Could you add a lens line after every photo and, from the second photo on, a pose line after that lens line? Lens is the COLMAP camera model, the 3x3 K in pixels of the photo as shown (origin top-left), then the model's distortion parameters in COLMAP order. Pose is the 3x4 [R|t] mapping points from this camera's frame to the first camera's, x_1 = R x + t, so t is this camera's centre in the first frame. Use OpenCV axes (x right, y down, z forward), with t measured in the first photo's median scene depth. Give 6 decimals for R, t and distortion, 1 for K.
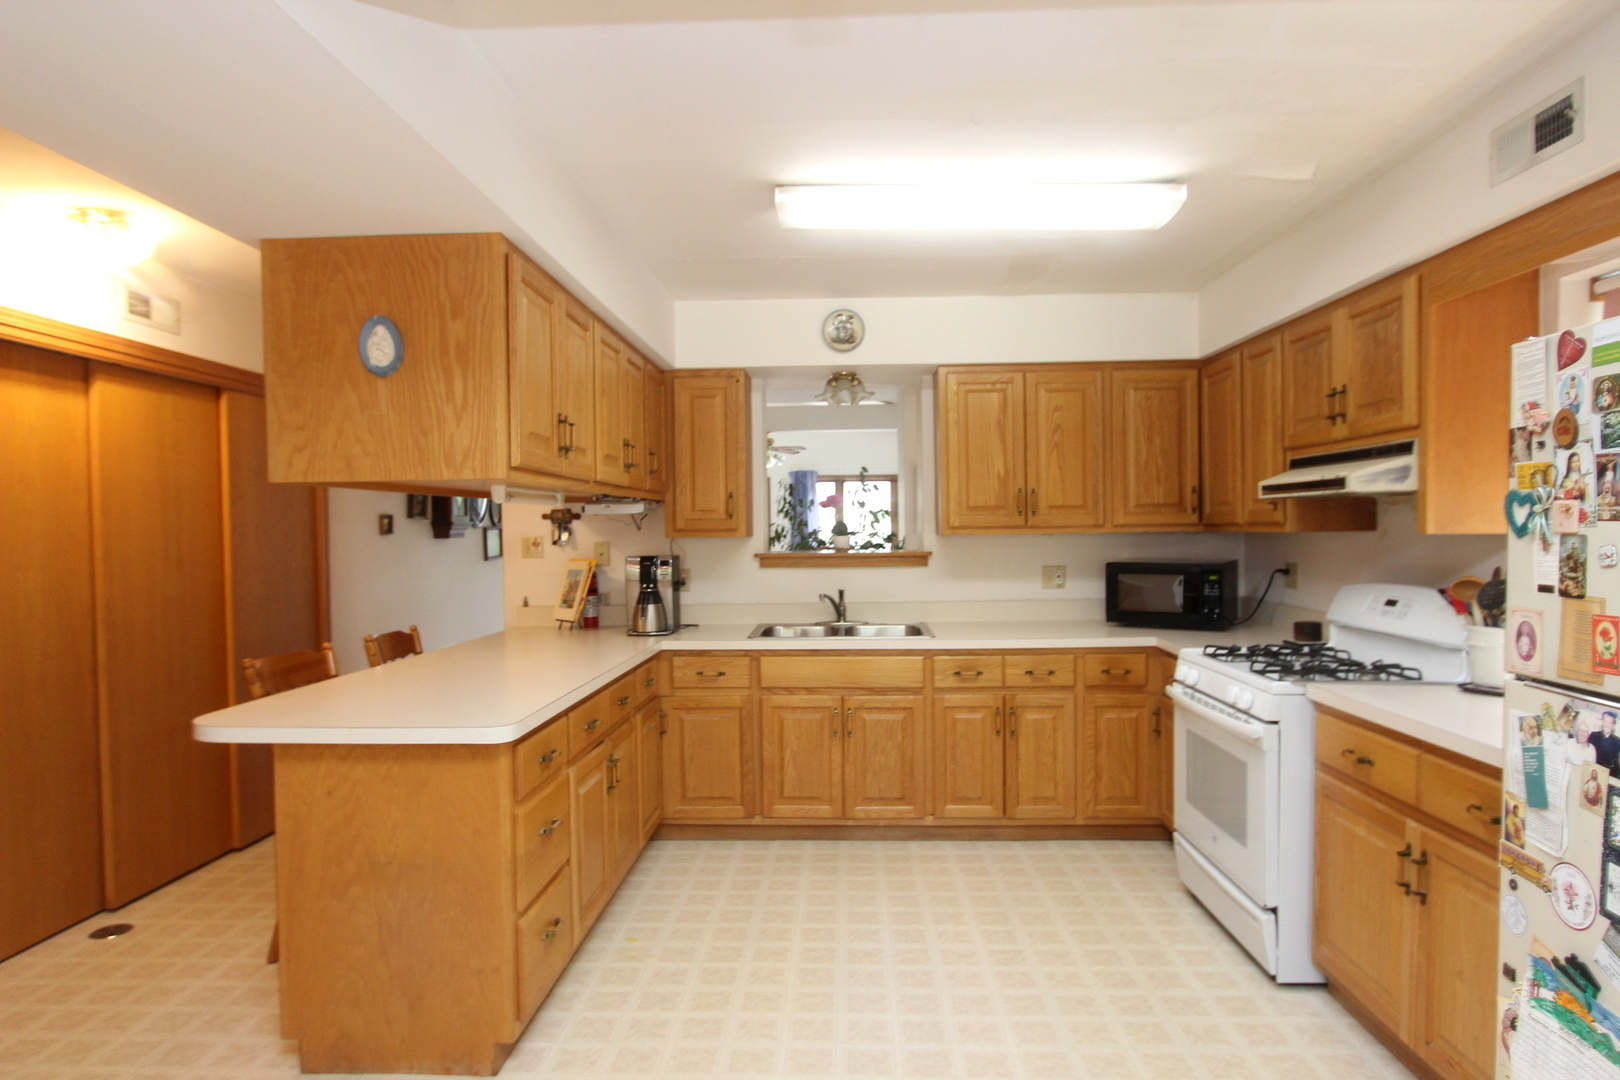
lens RADIAL K [[926.3, 0, 821.7], [0, 926.3, 549.2], [0, 0, 1]] dist [-0.023550, 0.007613]
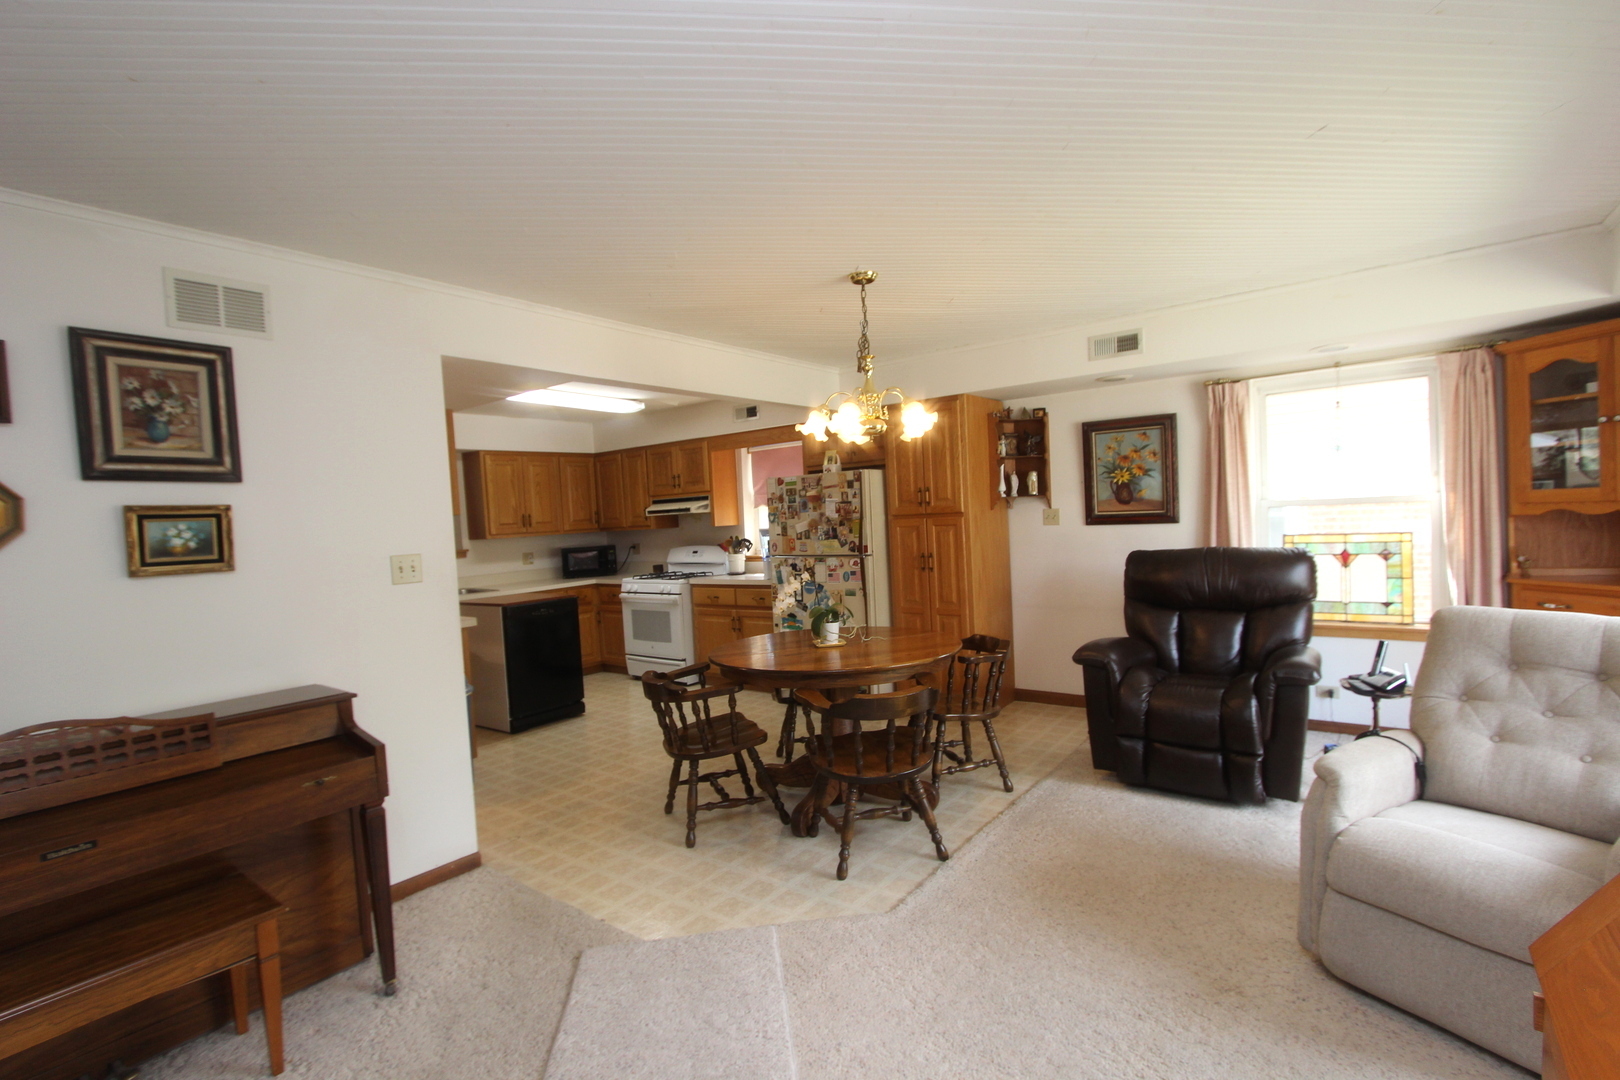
lens RADIAL K [[749.9, 0, 809.3], [0, 749.9, 548.4], [0, 0, 1]] dist [-0.018403, 0.000445]
pose [[0.584429, -0.056375, 0.809484, -1.028572], [0.066359, 0.997563, 0.021564, 0.020425], [-0.808727, 0.041114, 0.586745, -0.623537]]
